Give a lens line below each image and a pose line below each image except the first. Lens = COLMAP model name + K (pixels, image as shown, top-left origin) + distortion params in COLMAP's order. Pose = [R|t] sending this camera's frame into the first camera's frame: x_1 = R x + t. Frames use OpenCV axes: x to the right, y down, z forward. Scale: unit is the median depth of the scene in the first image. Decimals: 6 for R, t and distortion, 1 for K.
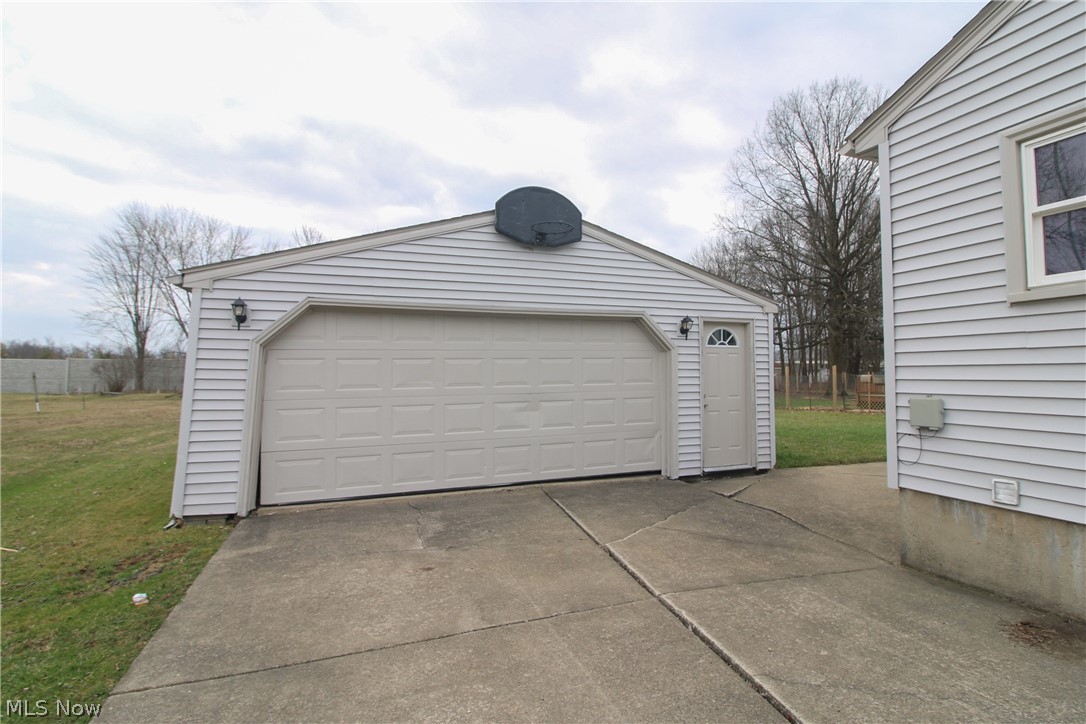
lens RADIAL K [[501.1, 0, 543.0], [0, 501.1, 362.0], [0, 0, 1]] dist [0.001268, -0.012402]
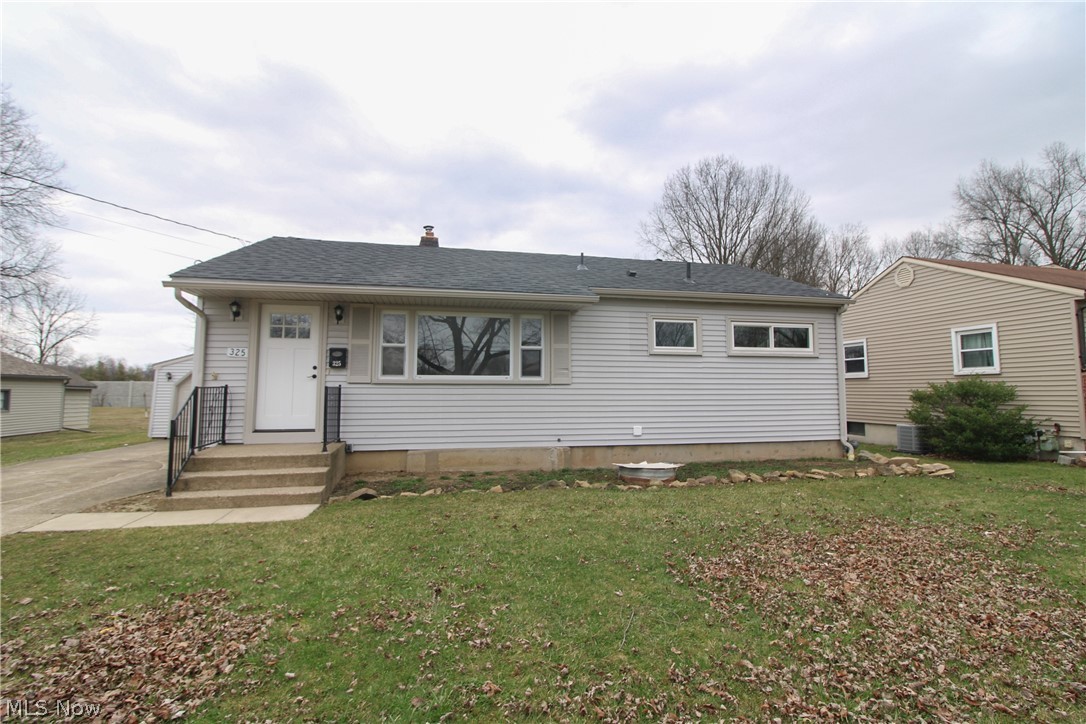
lens RADIAL K [[501.1, 0, 543.0], [0, 501.1, 362.0], [0, 0, 1]] dist [0.001268, -0.012402]
pose [[0.988013, -0.011298, -0.153956, 0.202736], [0.005873, 0.999347, -0.035647, -0.005276], [0.154259, 0.034316, 0.987434, -0.162777]]
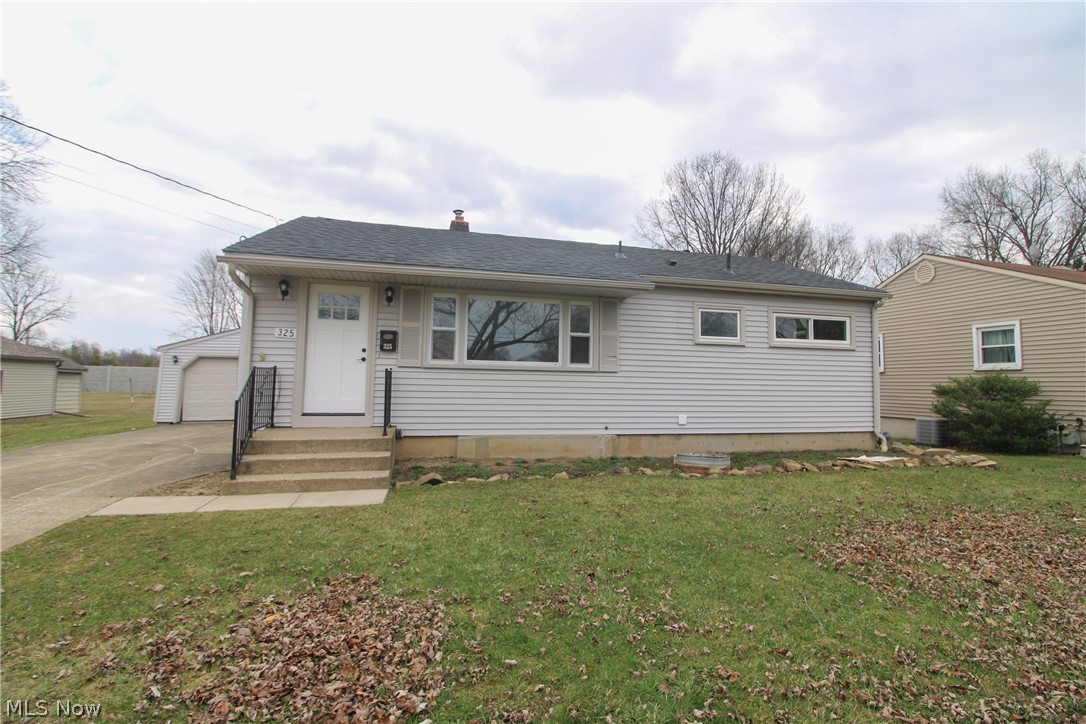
lens RADIAL K [[498.4, 0, 543.0], [0, 498.4, 362.0], [0, 0, 1]] dist [0.000895, -0.011216]
pose [[0.992918, 0.007926, -0.118533, 0.182685], [-0.010441, 0.999733, -0.020611, -0.003589], [0.118338, 0.021703, 0.992736, -0.163033]]
